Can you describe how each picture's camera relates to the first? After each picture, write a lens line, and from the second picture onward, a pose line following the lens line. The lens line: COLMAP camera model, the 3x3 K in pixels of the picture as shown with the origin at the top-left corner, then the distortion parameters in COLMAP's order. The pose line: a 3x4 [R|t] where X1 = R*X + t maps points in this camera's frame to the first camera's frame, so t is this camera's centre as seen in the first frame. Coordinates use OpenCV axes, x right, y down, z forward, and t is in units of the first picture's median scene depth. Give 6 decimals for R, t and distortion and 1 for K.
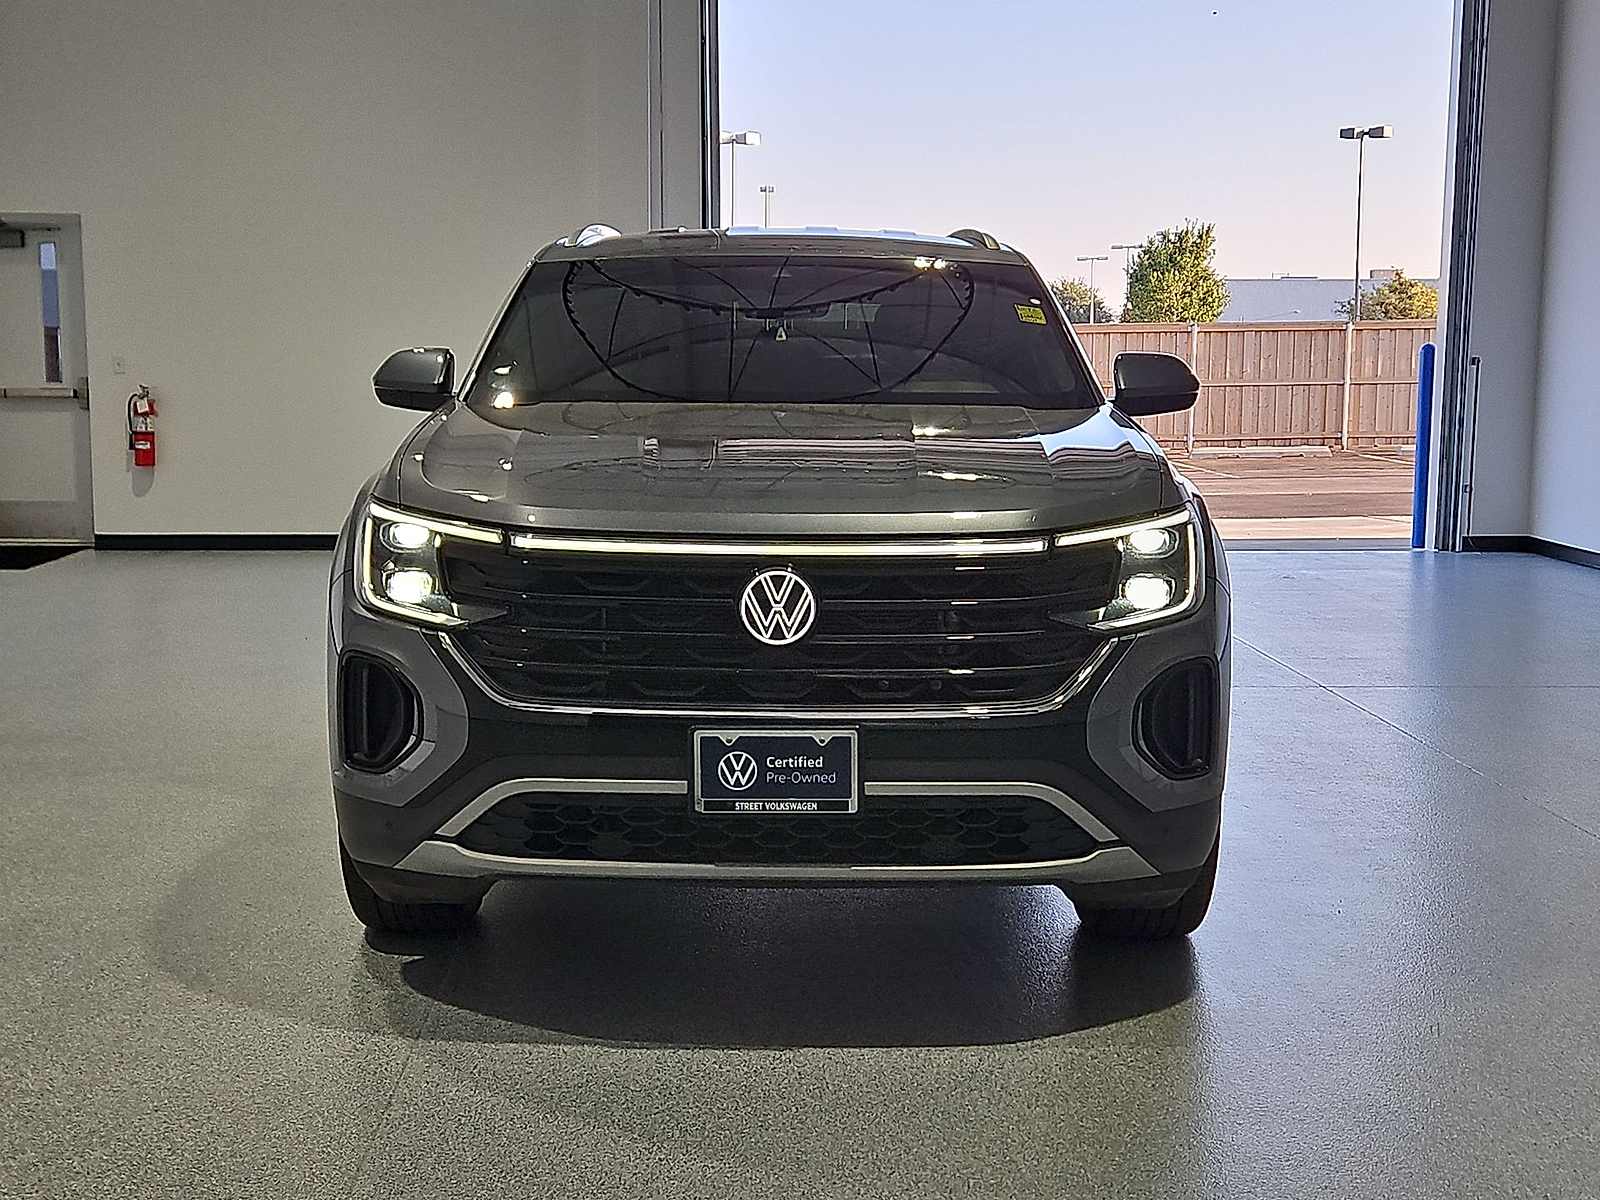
lens RADIAL K [[2236.8, 0, 800.0], [0, 2236.8, 600.0], [0, 0, 1]] dist [0.097168, -0.012679]
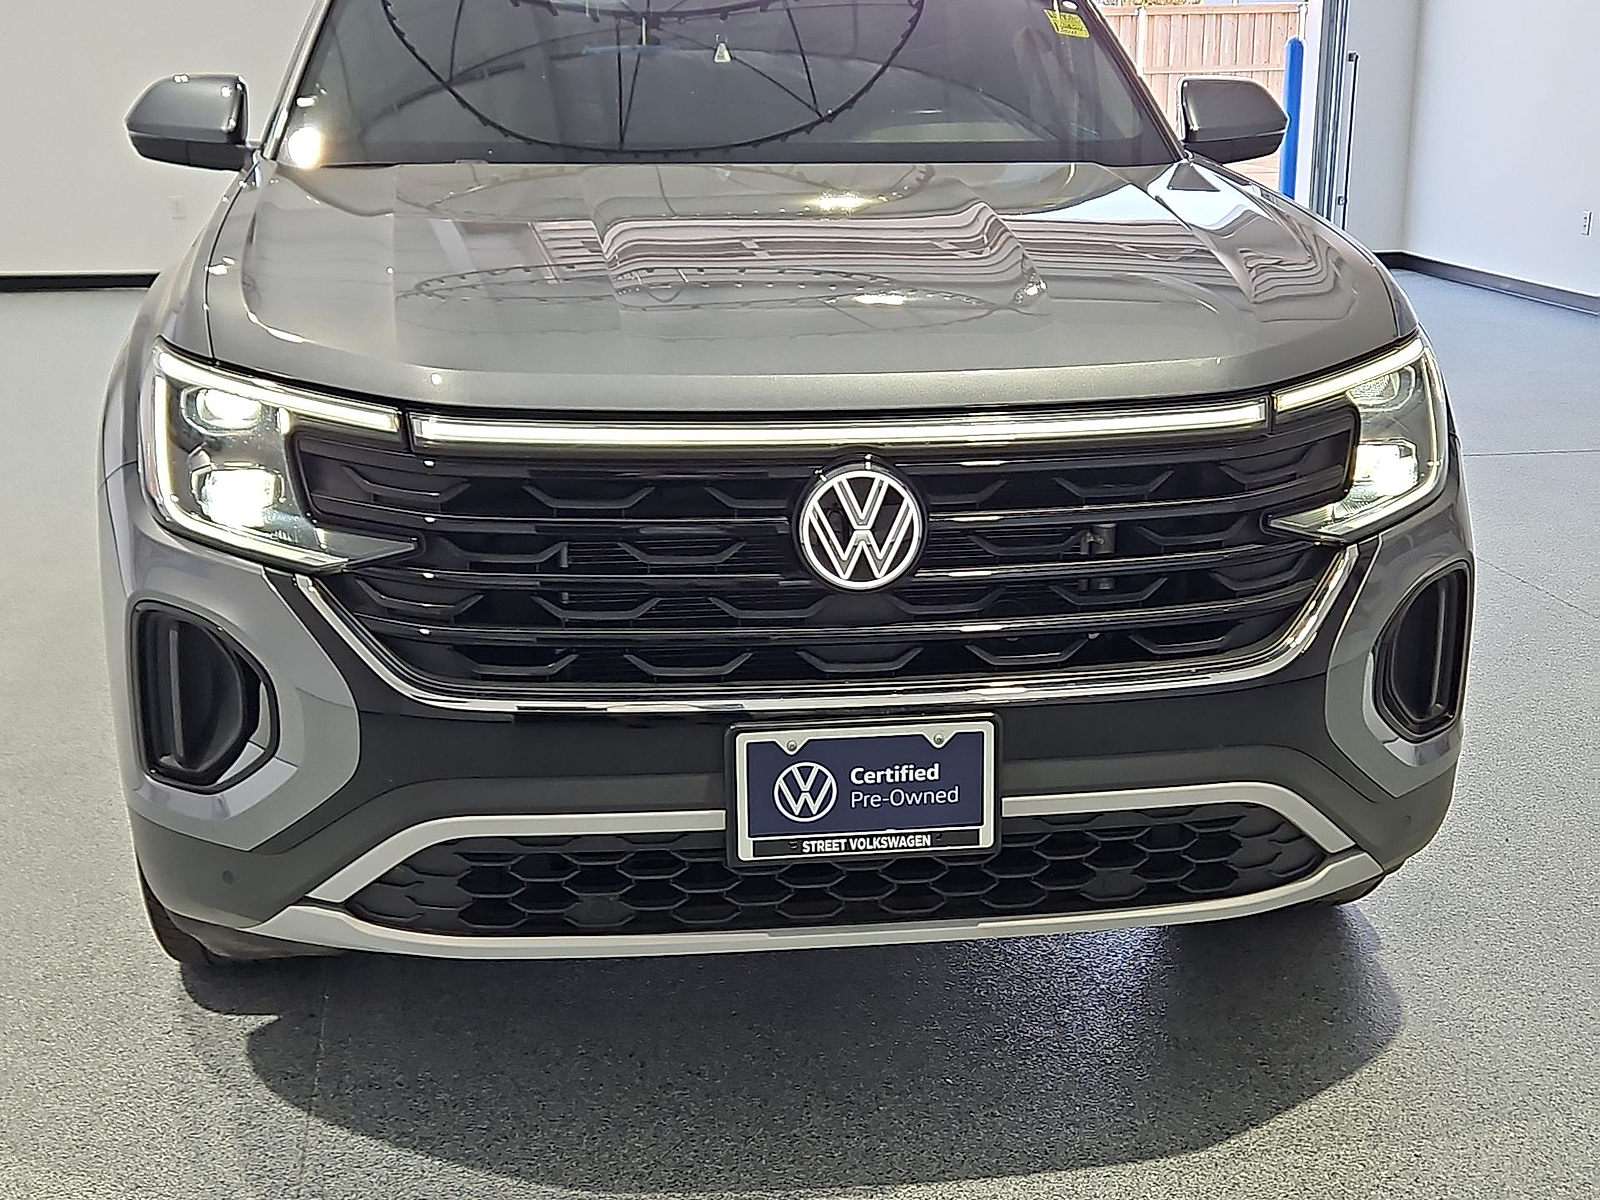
lens RADIAL K [[2209.2, 0, 855.9], [0, 2209.2, 598.3], [0, 0, 1]] dist [0.081419, 0.011692]
pose [[0.989940, -0.038233, 0.136223, -0.095654], [0.019042, 0.990041, 0.139488, -0.063367], [-0.140199, -0.135491, 0.980809, 0.394640]]
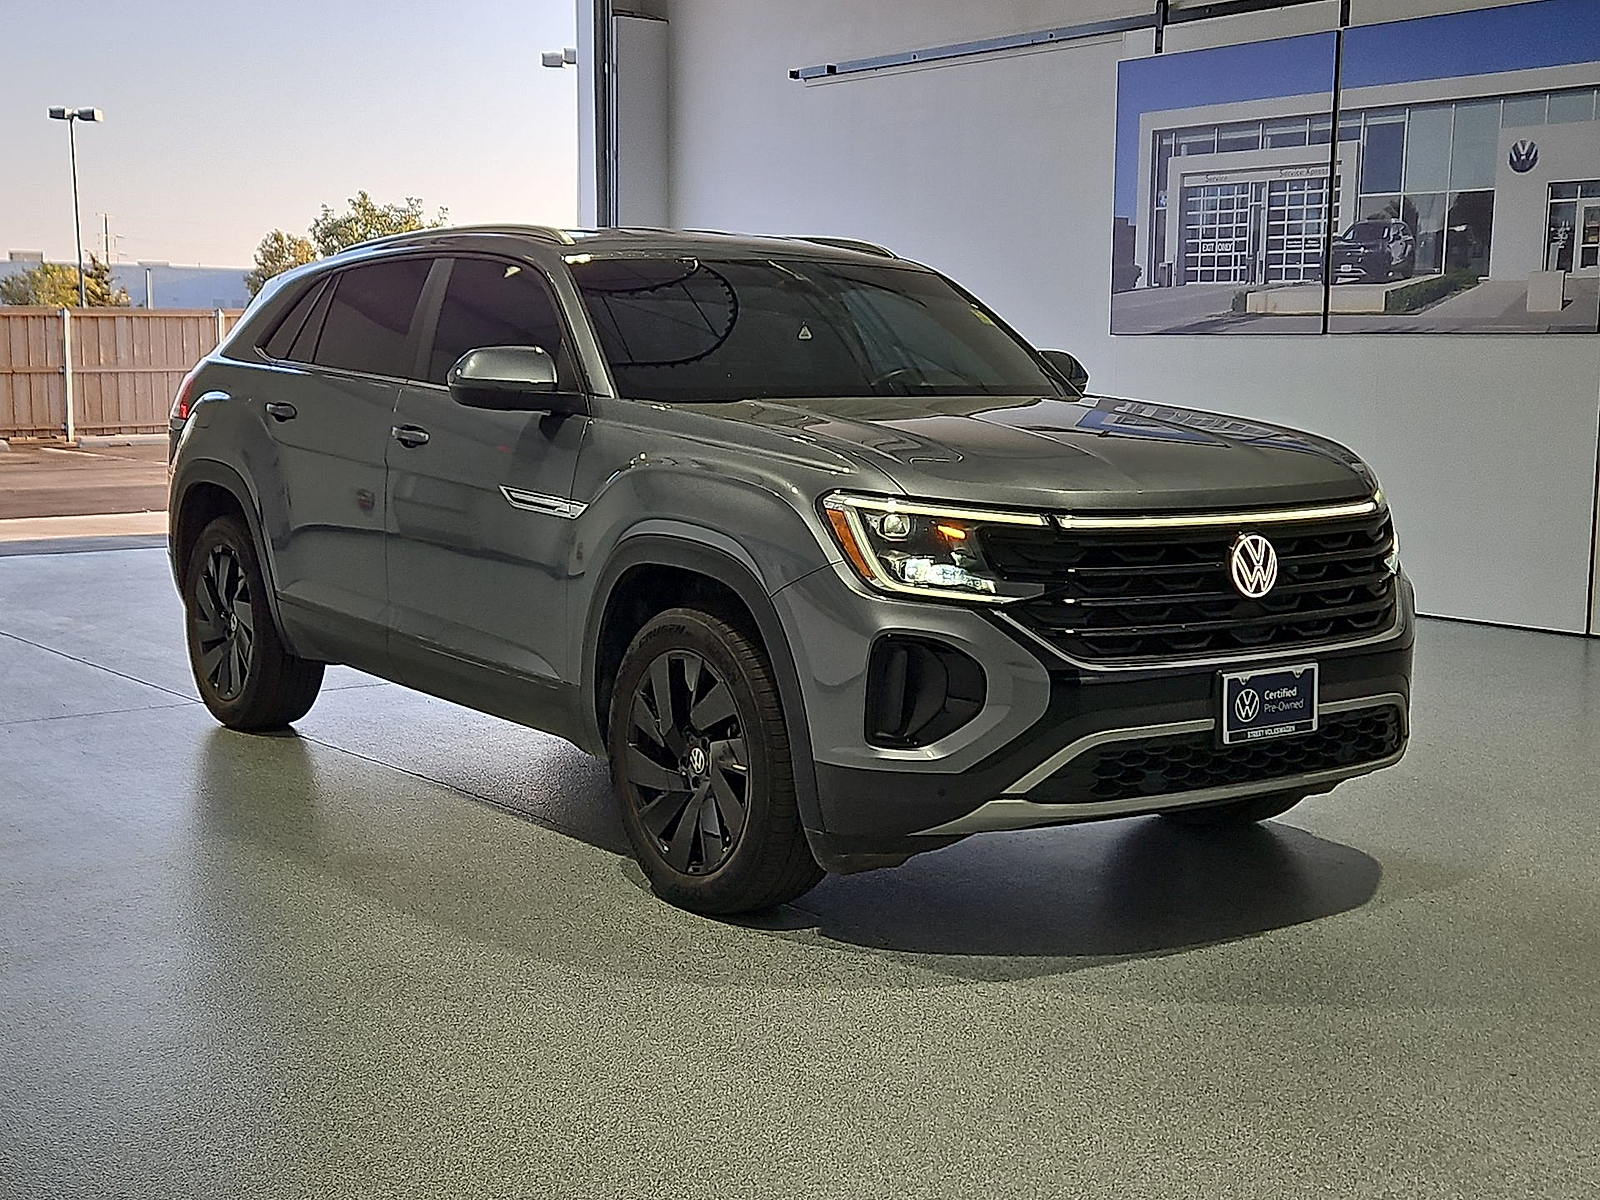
lens RADIAL K [[2236.8, 0, 800.0], [0, 2236.8, 600.0], [0, 0, 1]] dist [0.097168, -0.012679]
pose [[0.809543, -0.071801, 0.582654, -0.903651], [0.067813, 0.997286, 0.028676, -0.029316], [-0.583131, 0.016297, 0.812214, 0.169761]]
